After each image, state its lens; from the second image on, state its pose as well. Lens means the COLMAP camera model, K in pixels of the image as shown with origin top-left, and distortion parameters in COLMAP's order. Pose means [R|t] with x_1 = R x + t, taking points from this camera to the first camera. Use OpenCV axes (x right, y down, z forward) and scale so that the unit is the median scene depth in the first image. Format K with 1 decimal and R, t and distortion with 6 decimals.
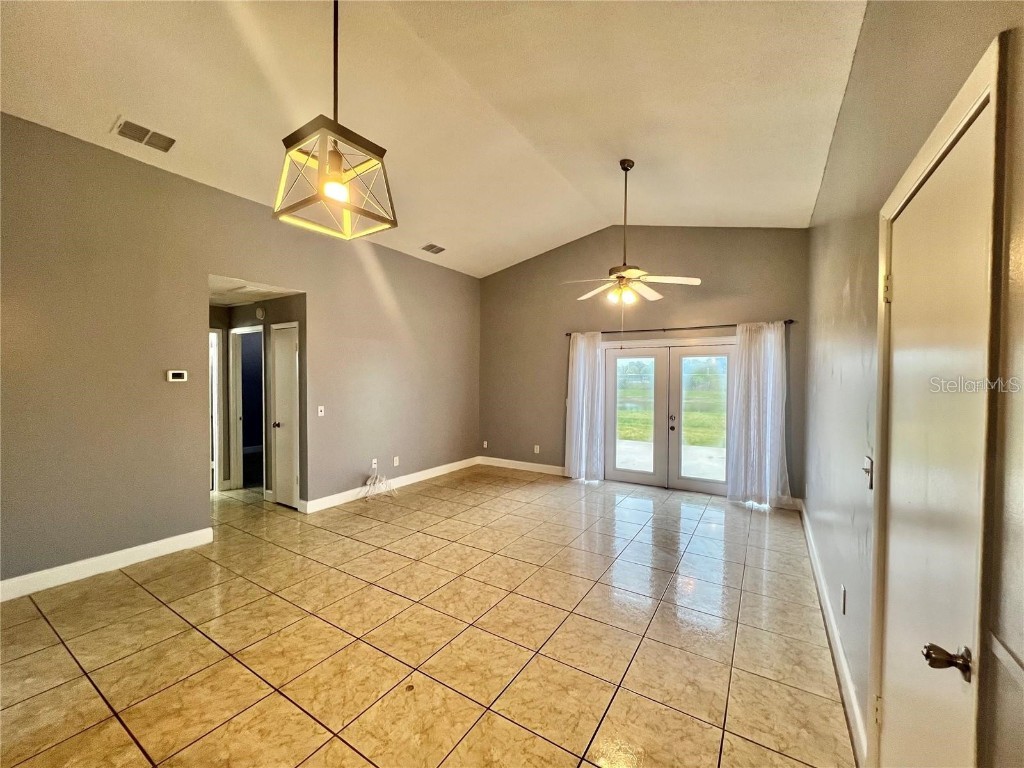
lens RADIAL K [[408.9, 0, 513.5], [0, 408.9, 386.4], [0, 0, 1]] dist [-0.001165, 0.000975]
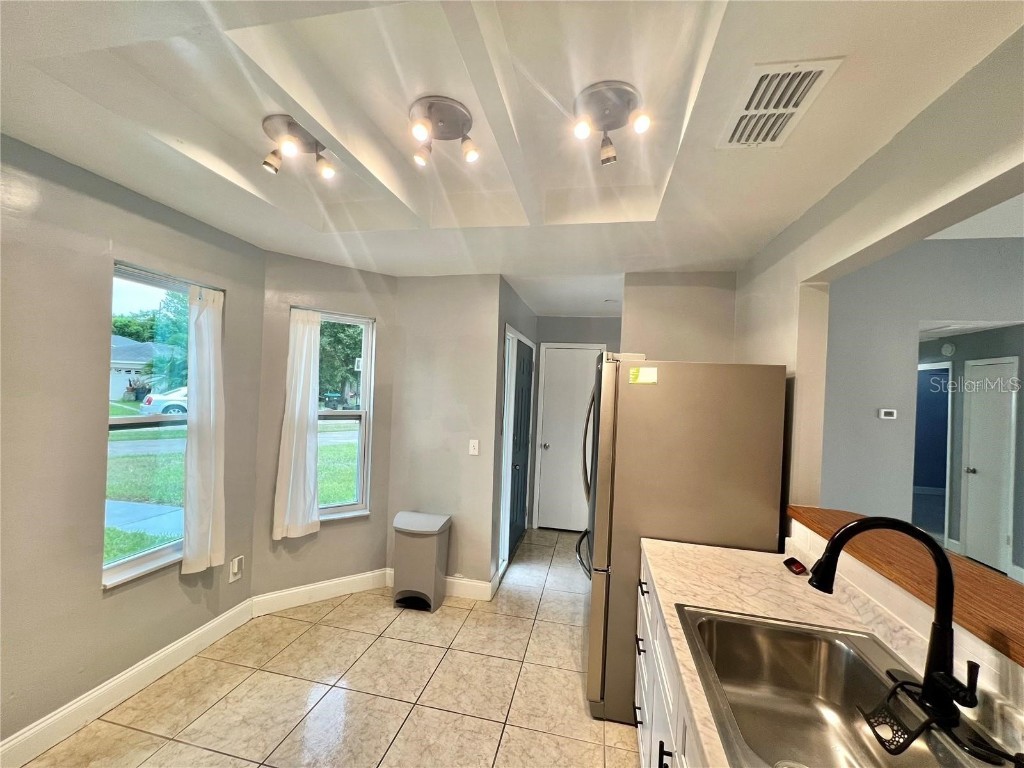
lens RADIAL K [[408.9, 0, 515.4], [0, 408.9, 386.5], [0, 0, 1]] dist [-0.001165, 0.000975]
pose [[0.348131, 0.000235, -0.937446, -0.081177], [-0.061971, 0.997818, -0.022763, -0.008507], [0.935395, 0.066019, 0.347386, -0.273883]]
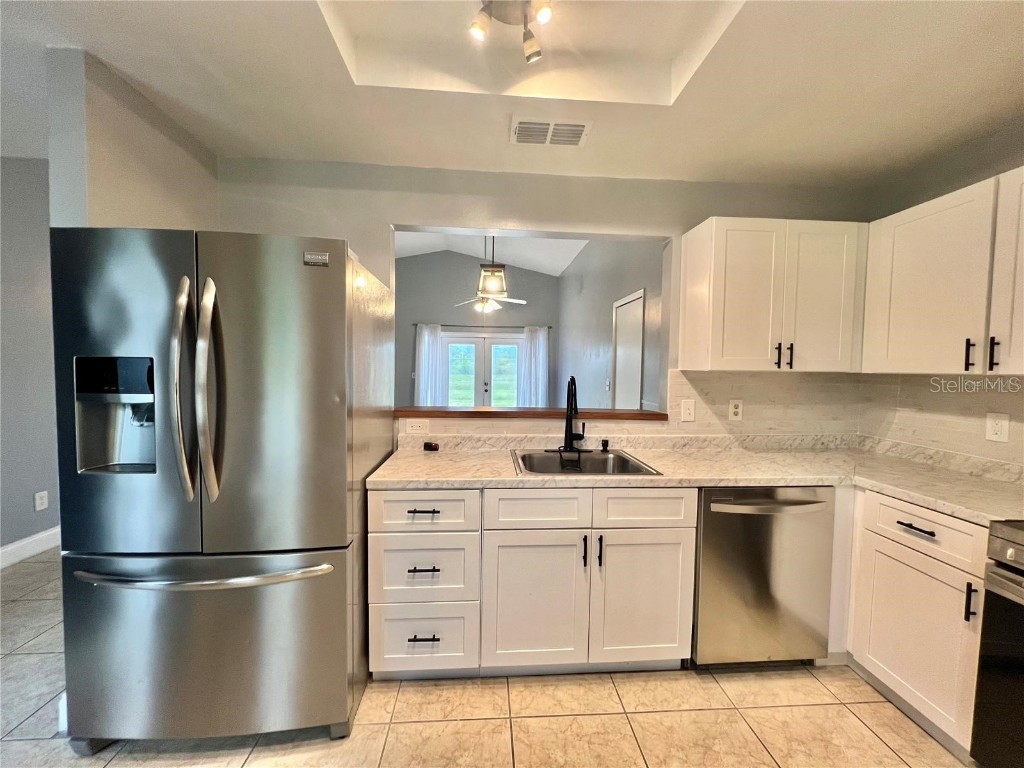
lens RADIAL K [[408.9, 0, 513.7], [0, 408.9, 386.3], [0, 0, 1]] dist [-0.001165, 0.000975]
pose [[0.805199, -0.022700, 0.592570, -0.509048], [0.001238, 0.999329, 0.036600, 0.032970], [-0.593003, -0.028736, 0.804687, -0.350611]]
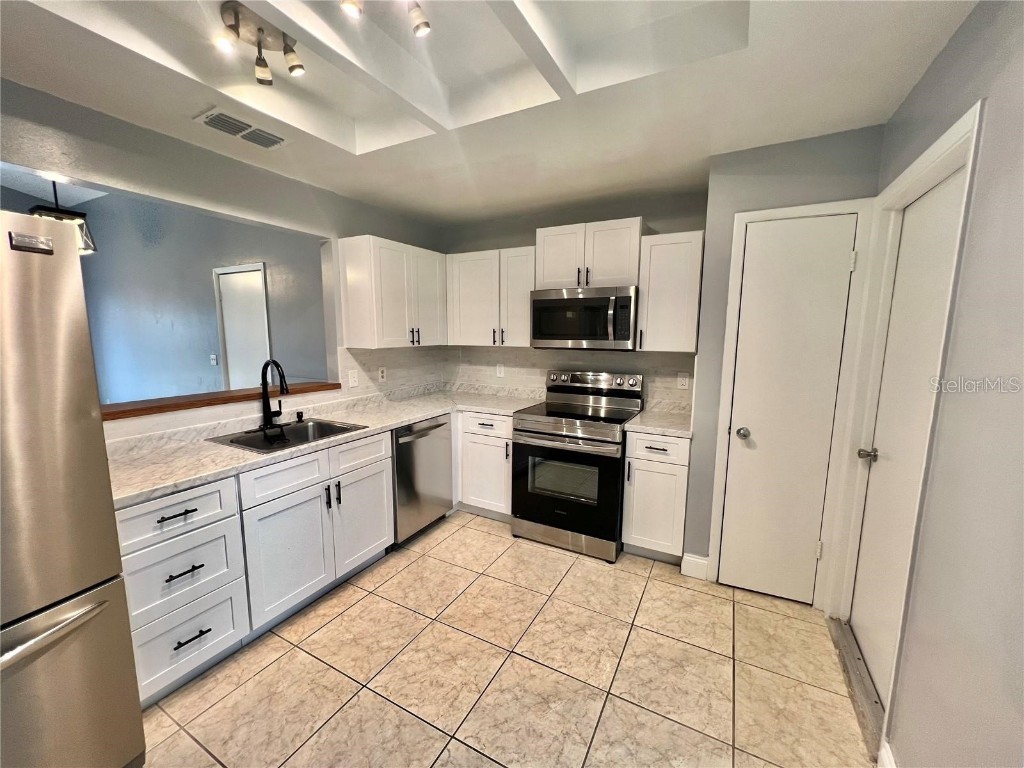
lens RADIAL K [[408.9, 0, 512.9], [0, 408.9, 386.0], [0, 0, 1]] dist [-0.001165, 0.000975]
pose [[-0.070810, -0.142378, 0.987276, -0.695652], [0.013893, 0.989524, 0.143699, 0.003945], [-0.997393, 0.023891, -0.068091, -0.284796]]
